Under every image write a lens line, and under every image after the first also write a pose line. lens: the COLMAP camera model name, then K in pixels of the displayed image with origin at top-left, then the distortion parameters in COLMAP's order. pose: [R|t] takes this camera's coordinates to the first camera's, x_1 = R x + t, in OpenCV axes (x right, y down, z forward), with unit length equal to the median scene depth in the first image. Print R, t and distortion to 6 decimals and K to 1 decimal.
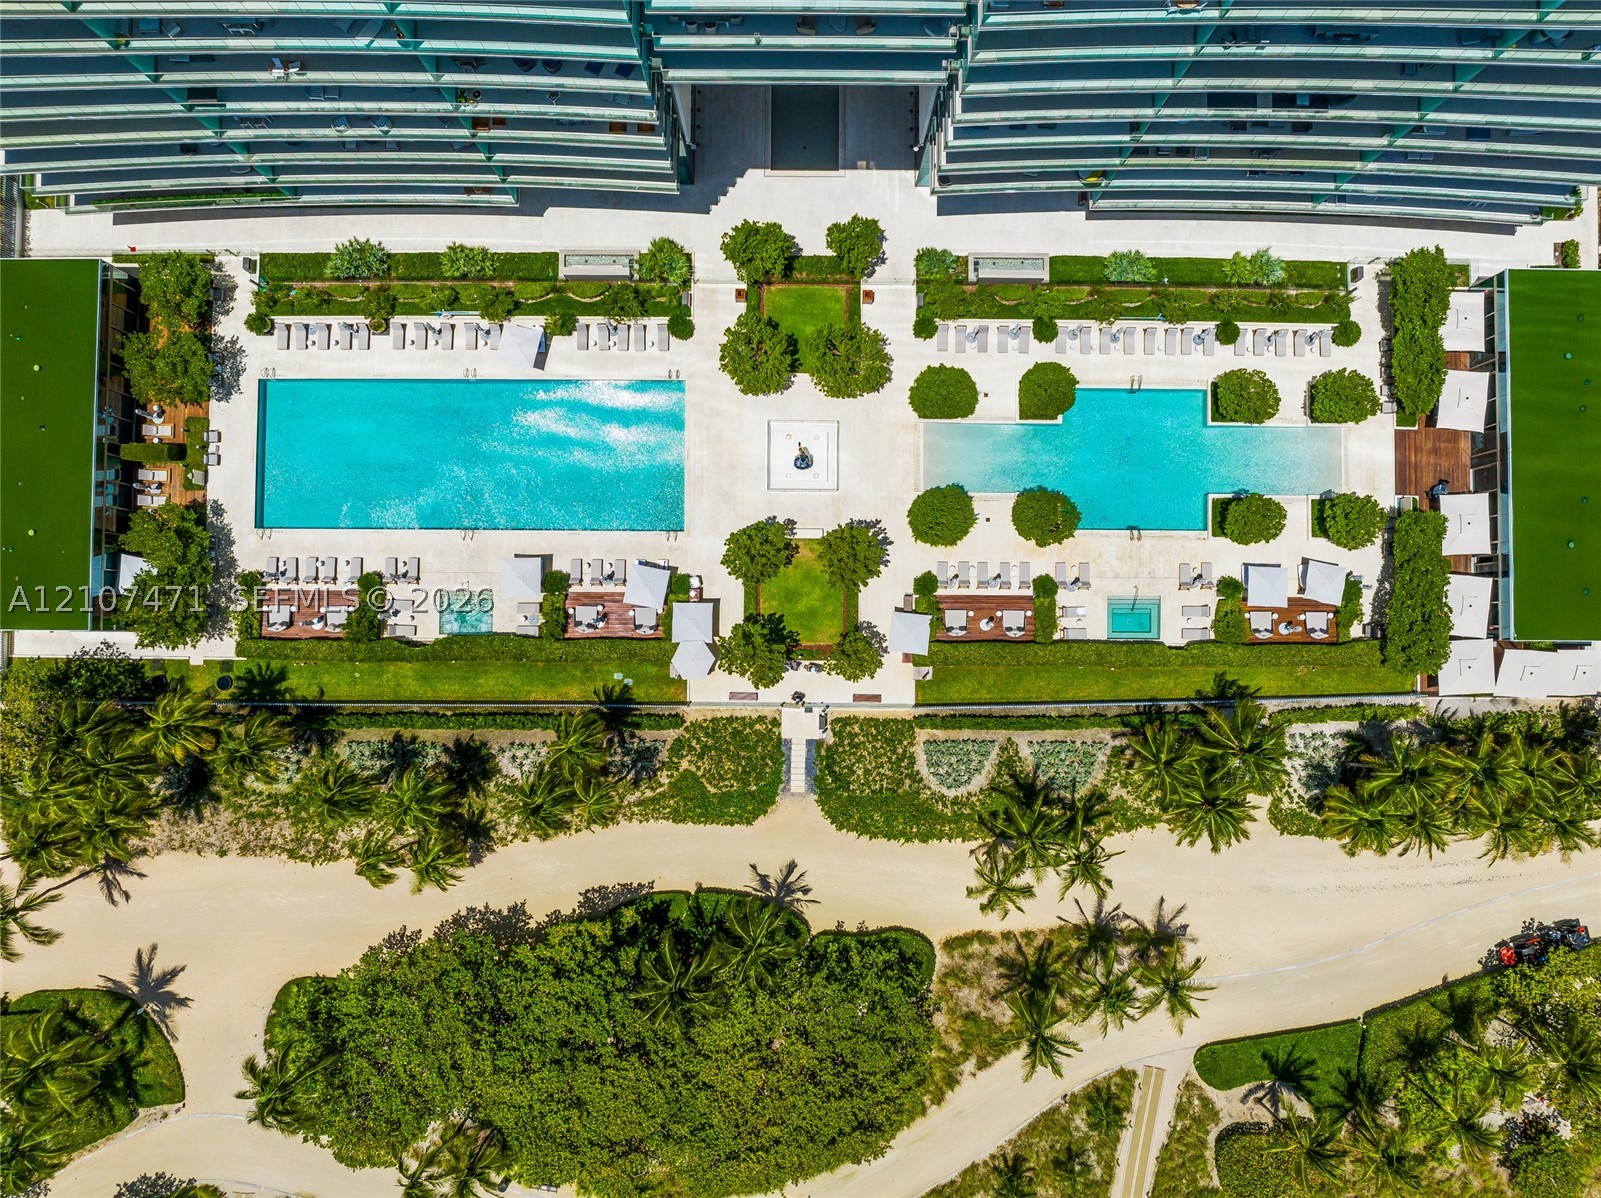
lens RADIAL K [[1103.9, 0, 800.5], [0, 1103.9, 599.0], [0, 0, 1]] dist [-0.046494, 0.014692]
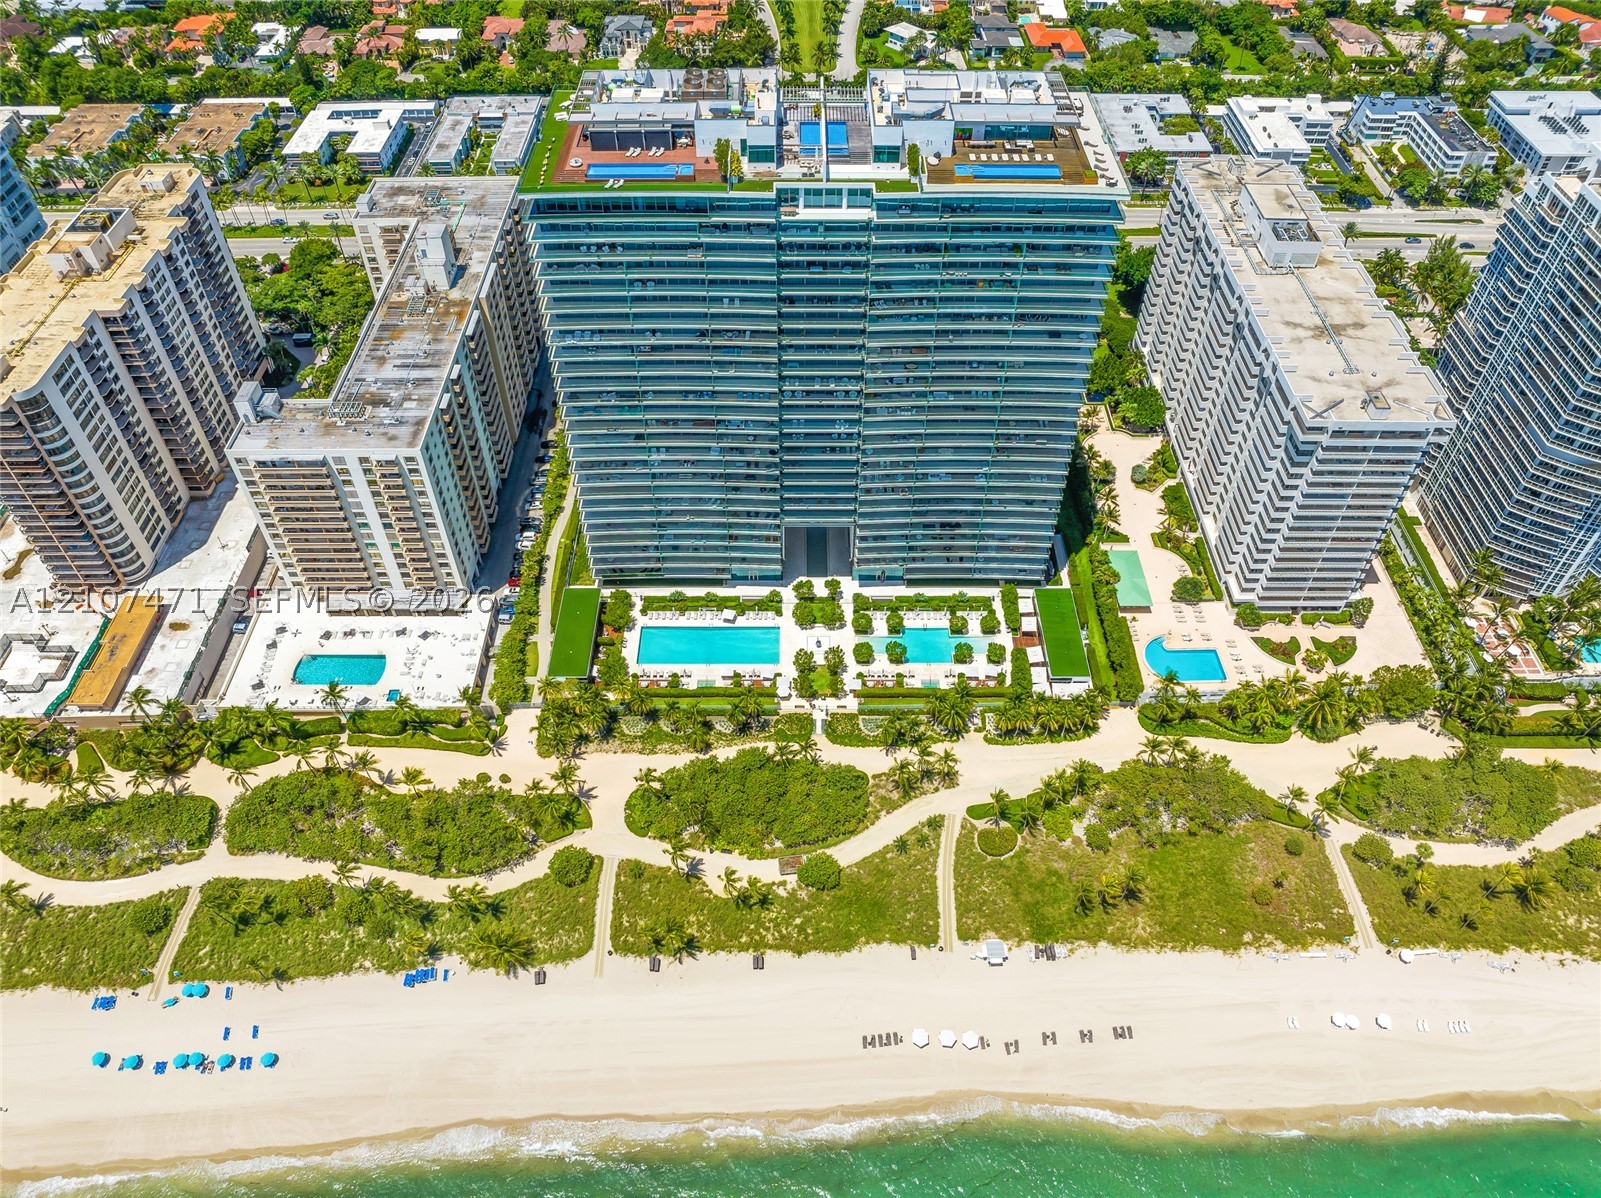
lens RADIAL K [[1103.9, 0, 800.5], [0, 1103.9, 599.0], [0, 0, 1]] dist [-0.046494, 0.014692]
pose [[0.999967, -0.004774, 0.006578, -0.067600], [0.007946, 0.744225, -0.667881, 1.843340], [-0.001708, 0.667912, 0.744239, -1.384353]]
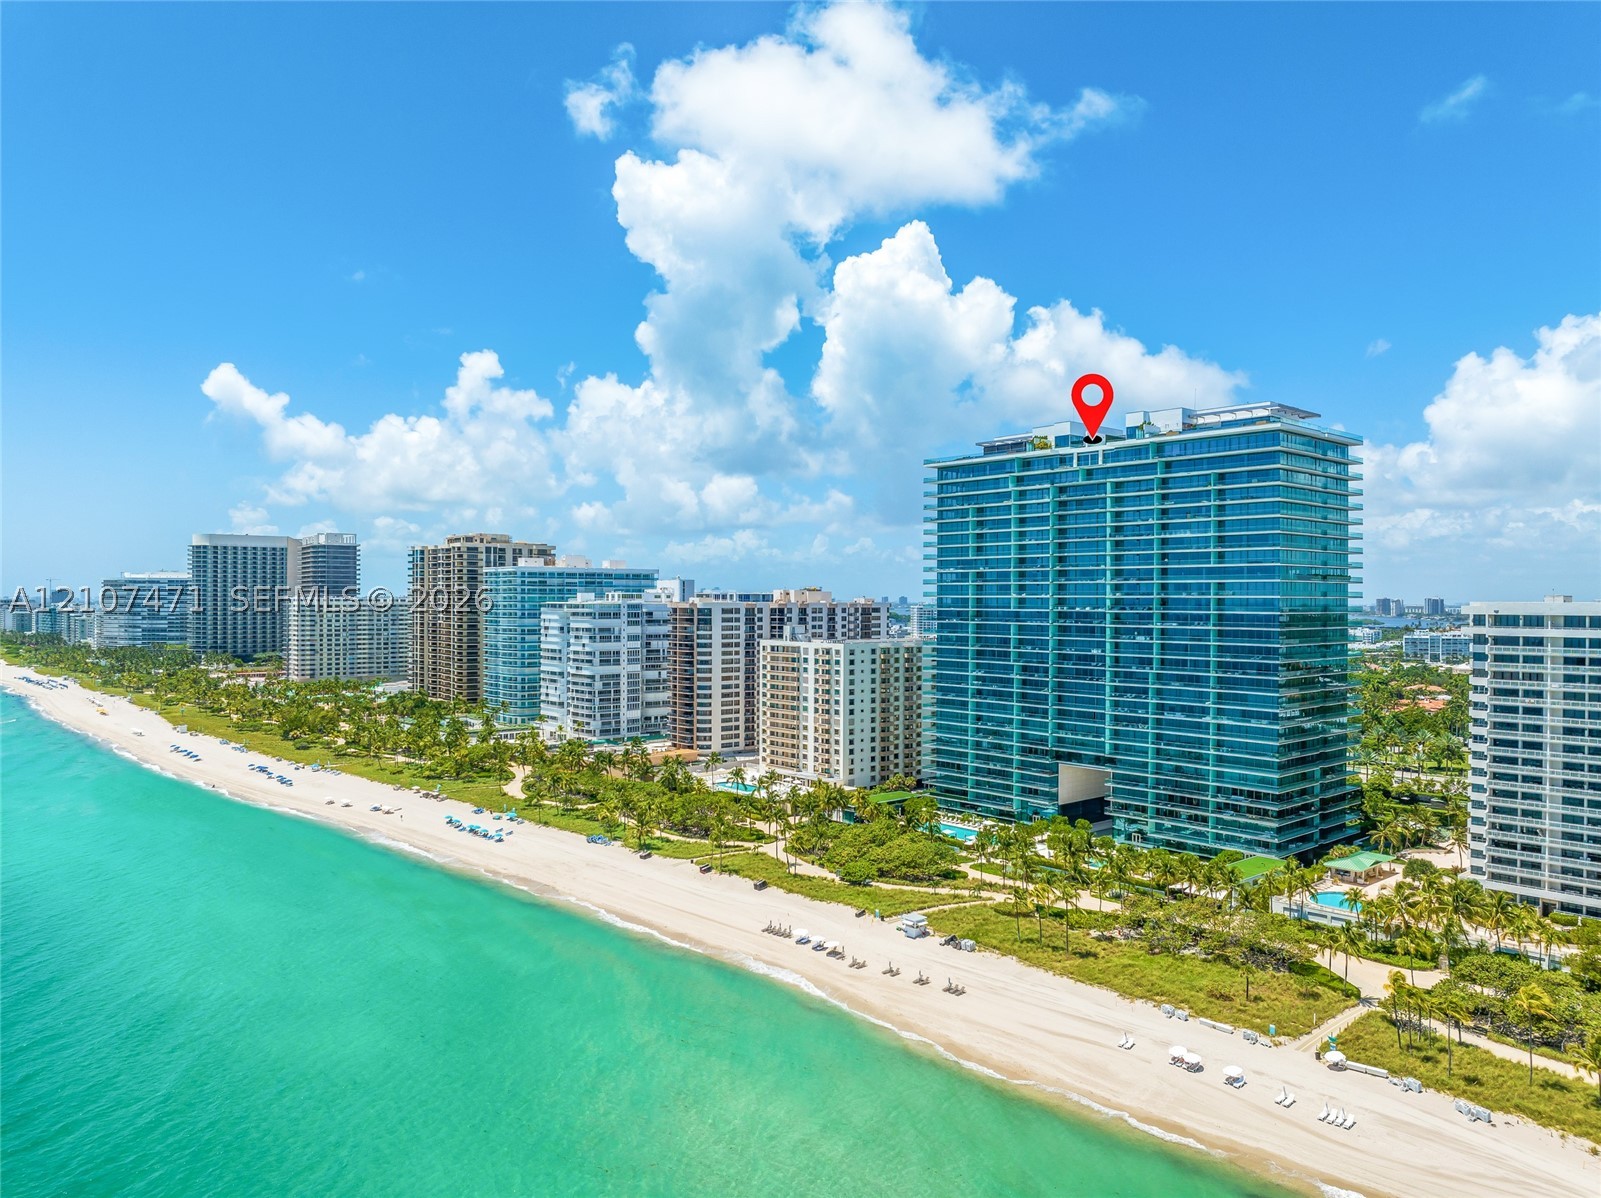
lens RADIAL K [[1131.9, 0, 800.5], [0, 1131.9, 599.0], [0, 0, 1]] dist [-0.042038, 0.009249]
pose [[0.656997, 0.001863, -0.753891, 2.096285], [-0.753844, 0.013077, -0.656924, 2.623166], [0.008635, 0.999913, 0.009996, 0.214879]]
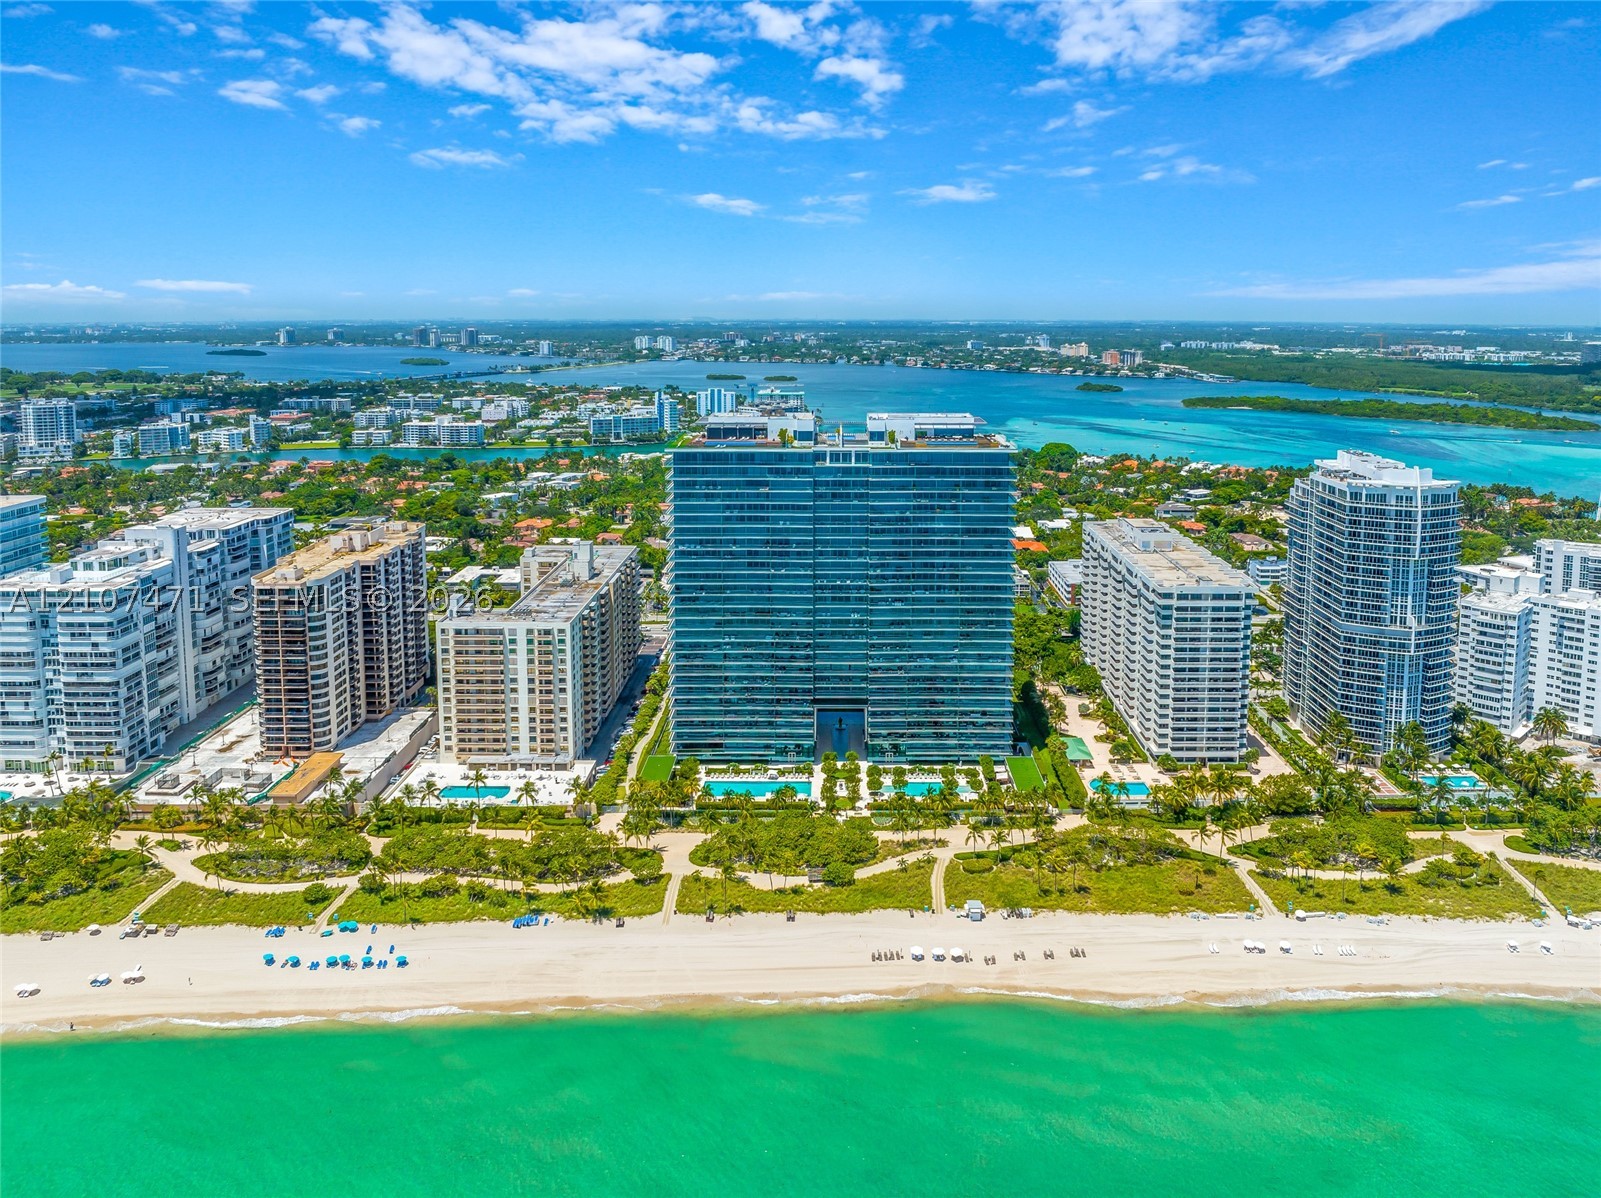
lens RADIAL K [[1169.1, 0, 834.6], [0, 1169.1, 430.2], [0, 0, 1]] dist [-0.023678, -0.001708]
pose [[0.999995, 0.000585, 0.003234, -0.035249], [0.003149, 0.110455, -0.993876, 3.965778], [-0.000939, 0.993881, 0.110452, -0.772030]]
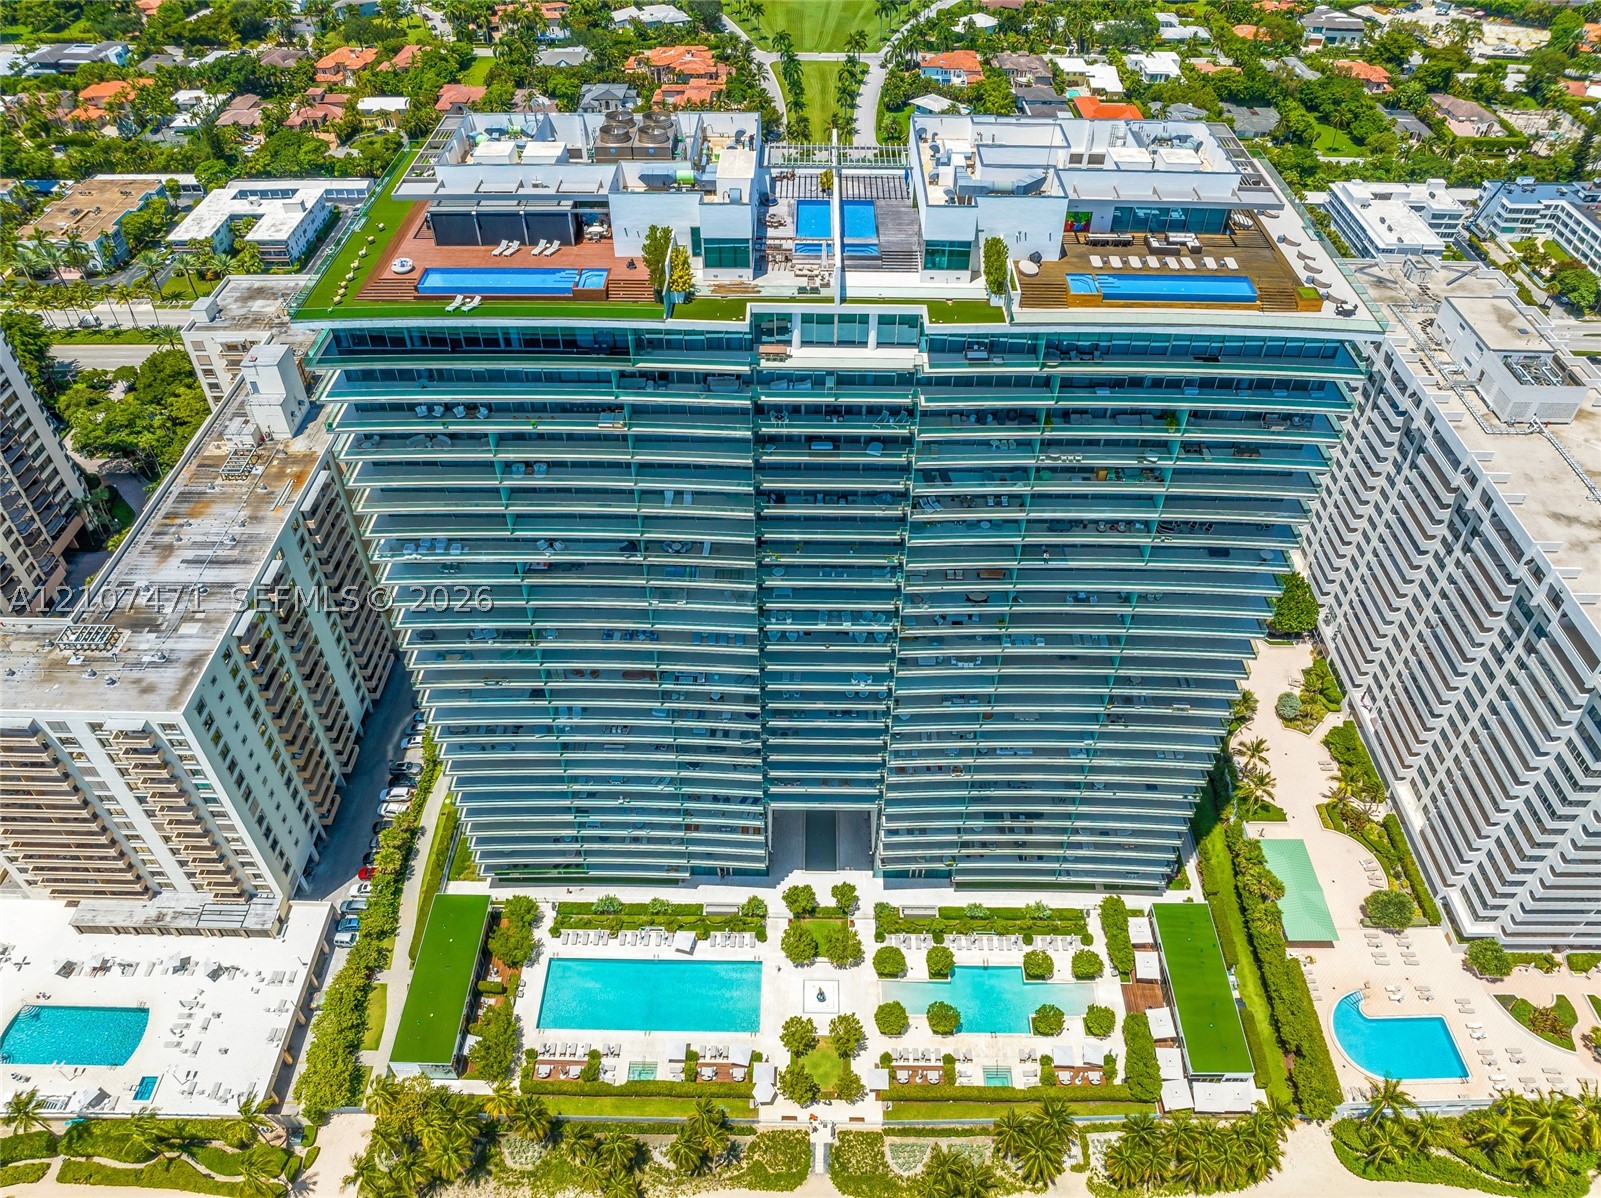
lens RADIAL K [[1103.9, 0, 800.5], [0, 1103.9, 599.0], [0, 0, 1]] dist [-0.046494, 0.014692]
pose [[0.999976, 0.006491, -0.002220, -0.035124], [-0.006106, 0.694821, -0.719157, 0.799745], [-0.003126, 0.719154, 0.694844, -0.891678]]
